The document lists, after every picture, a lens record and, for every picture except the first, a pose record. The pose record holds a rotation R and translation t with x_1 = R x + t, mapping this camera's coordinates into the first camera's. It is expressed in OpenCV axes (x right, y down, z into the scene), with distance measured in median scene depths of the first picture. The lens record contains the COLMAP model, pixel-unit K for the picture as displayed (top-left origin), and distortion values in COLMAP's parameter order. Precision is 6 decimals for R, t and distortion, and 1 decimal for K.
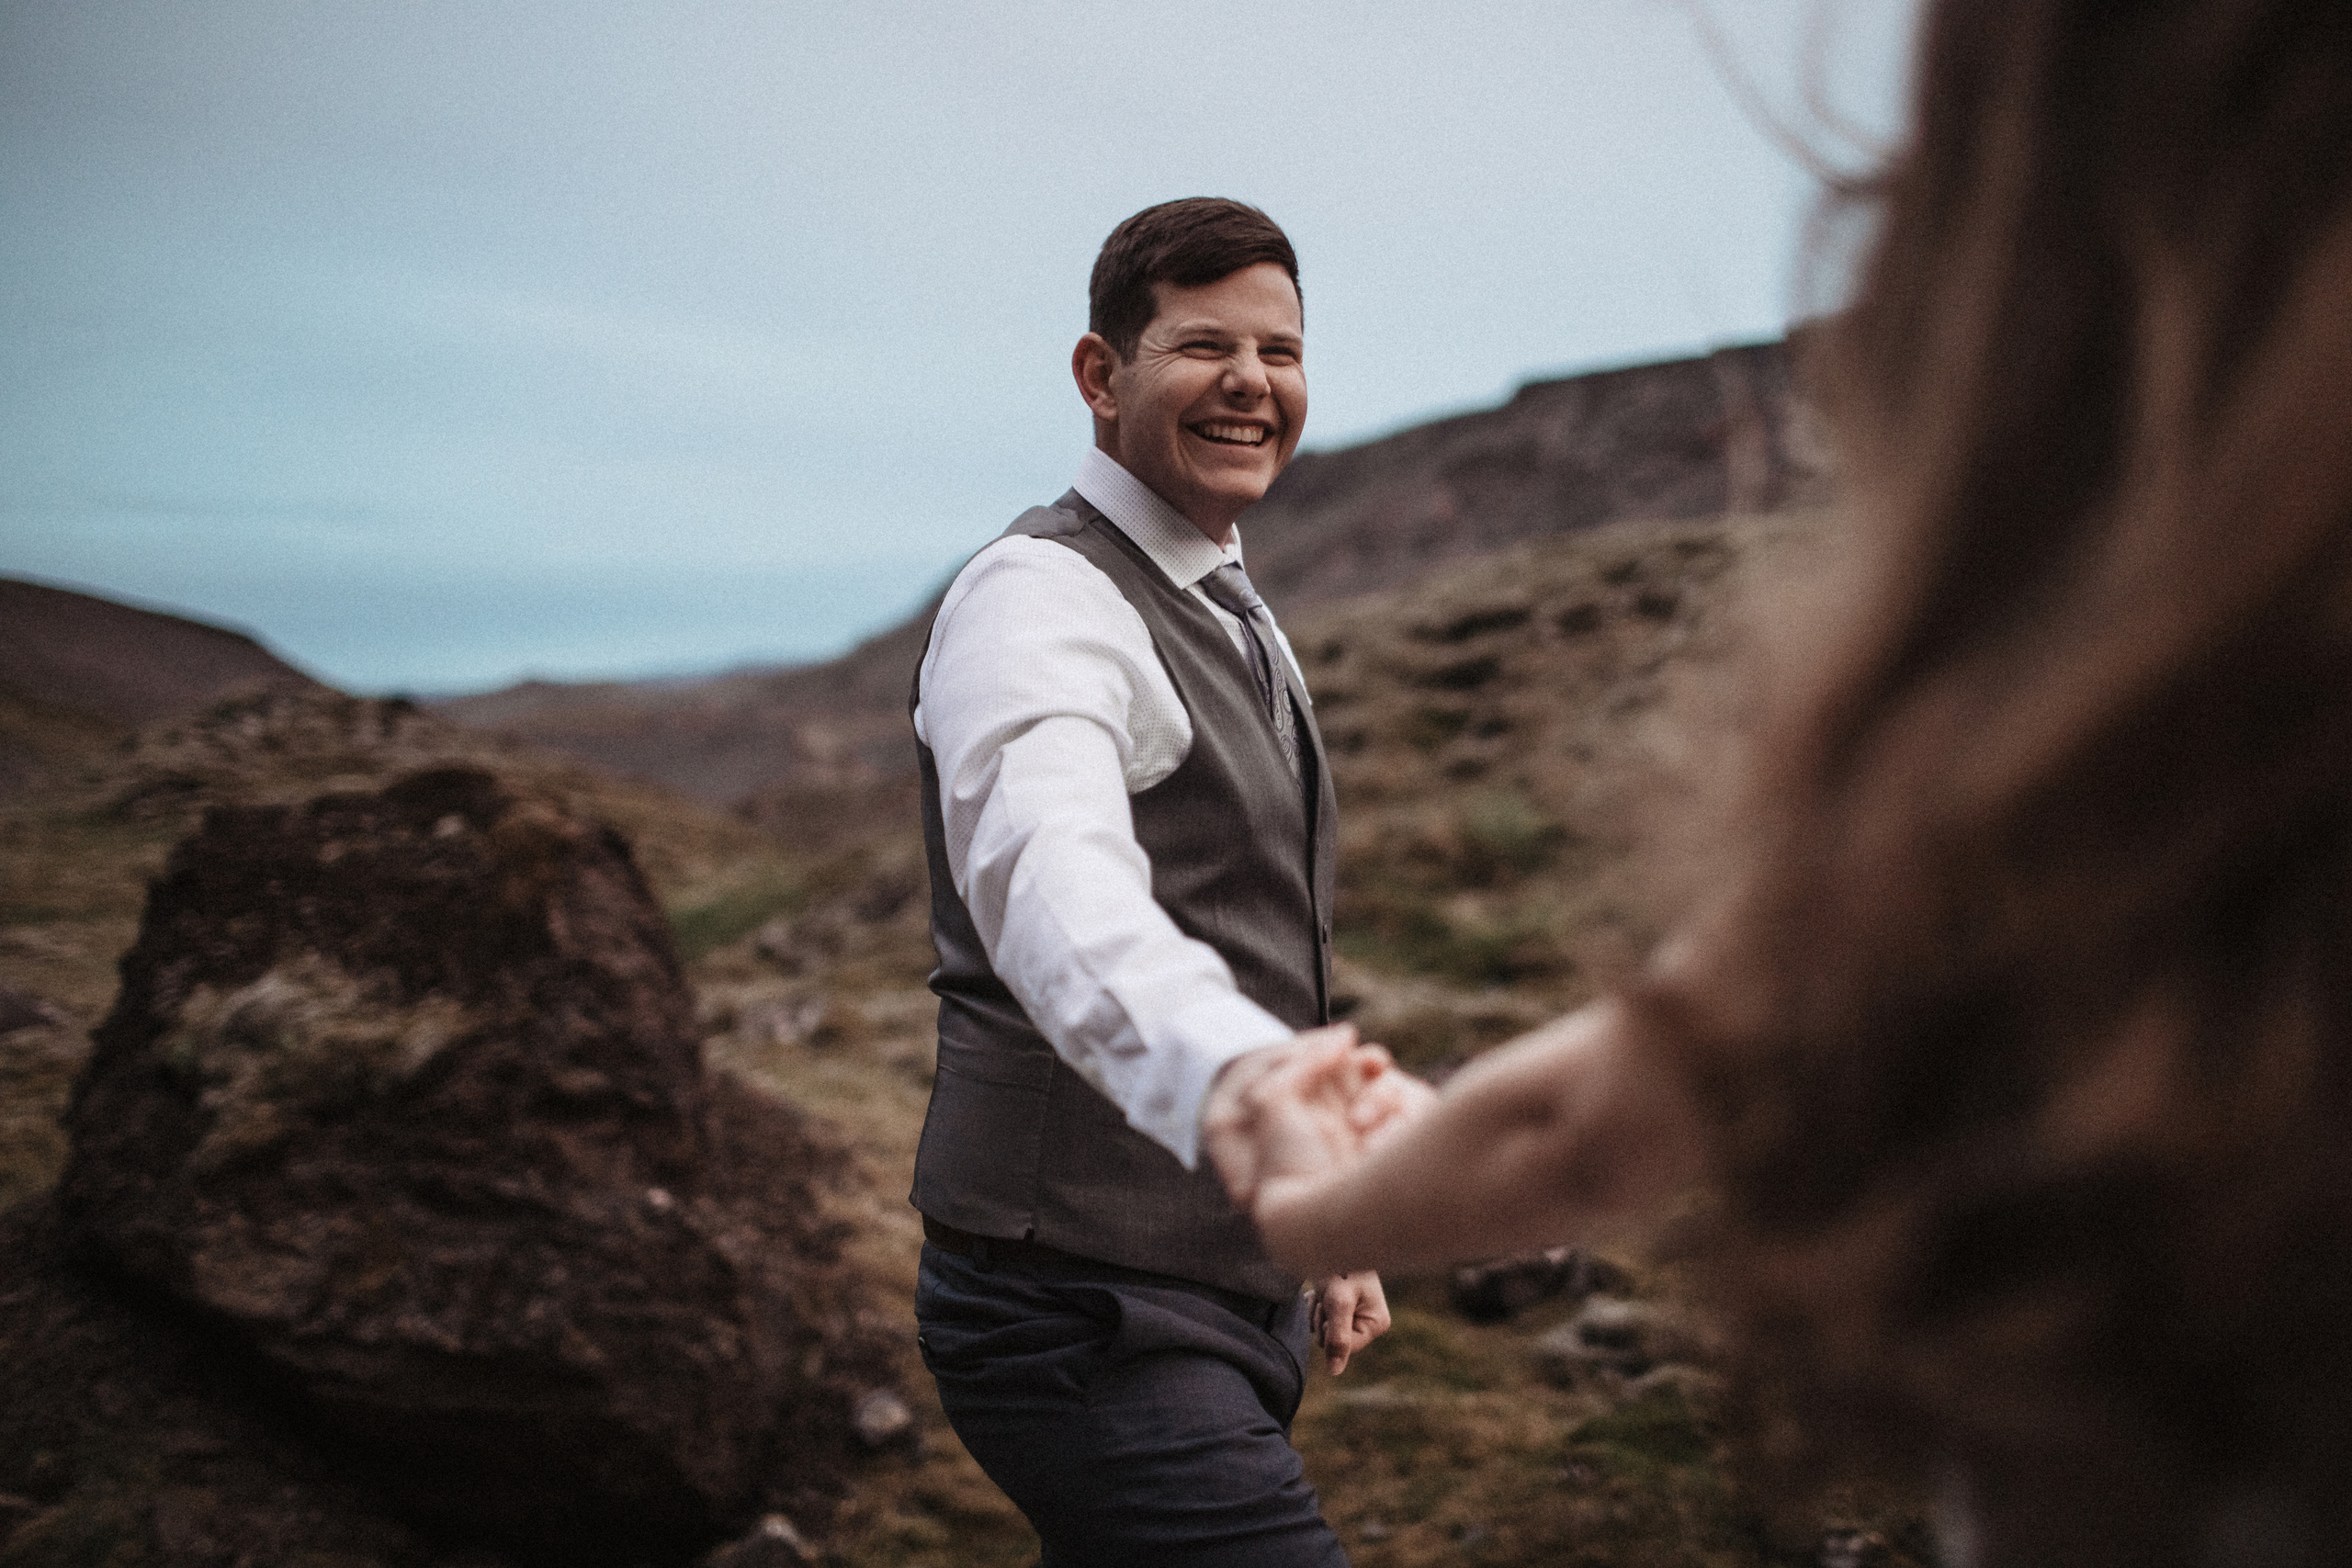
lens RADIAL K [[2262.4, 0, 1176.0], [0, 2262.4, 784.0], [0, 0, 1]] dist [-0.107502, 0.146923]
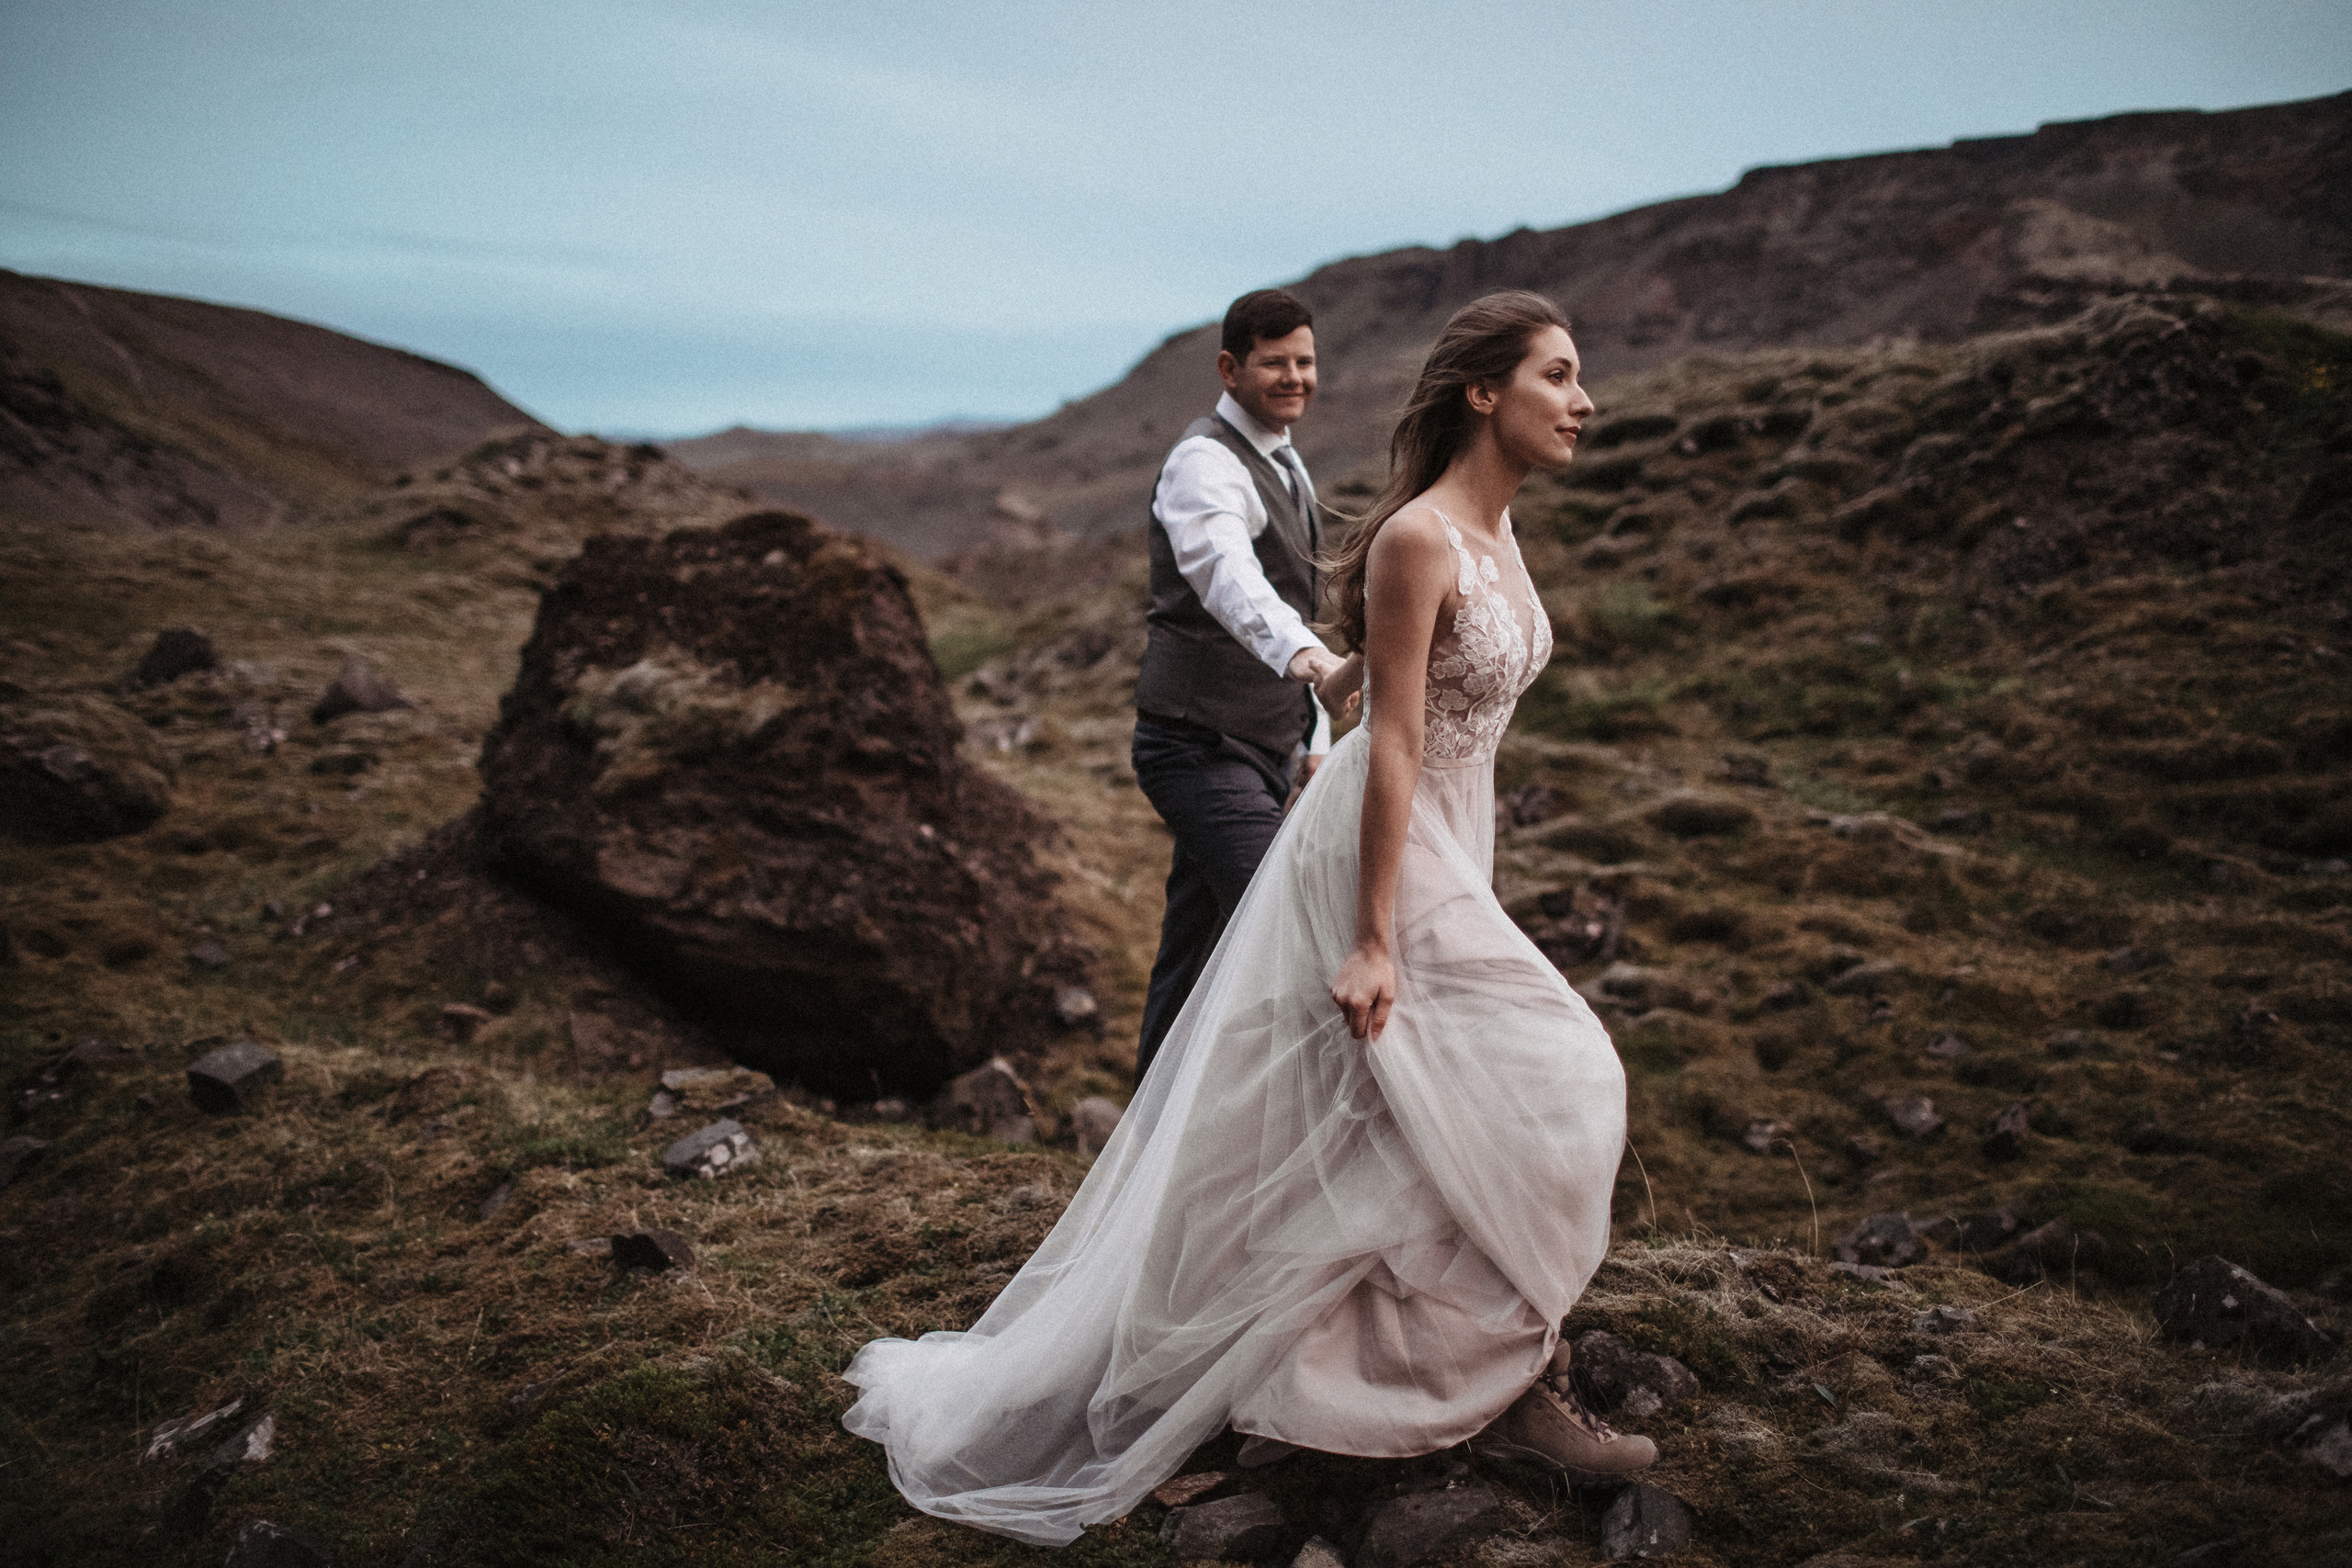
lens RADIAL K [[2262.4, 0, 1176.0], [0, 2262.4, 784.0], [0, 0, 1]] dist [-0.107502, 0.146923]
pose [[0.994858, 0.060242, -0.081411, 0.033244], [-0.051955, 0.993596, 0.100333, 0.006485], [0.086934, -0.095588, 0.991618, -0.348197]]
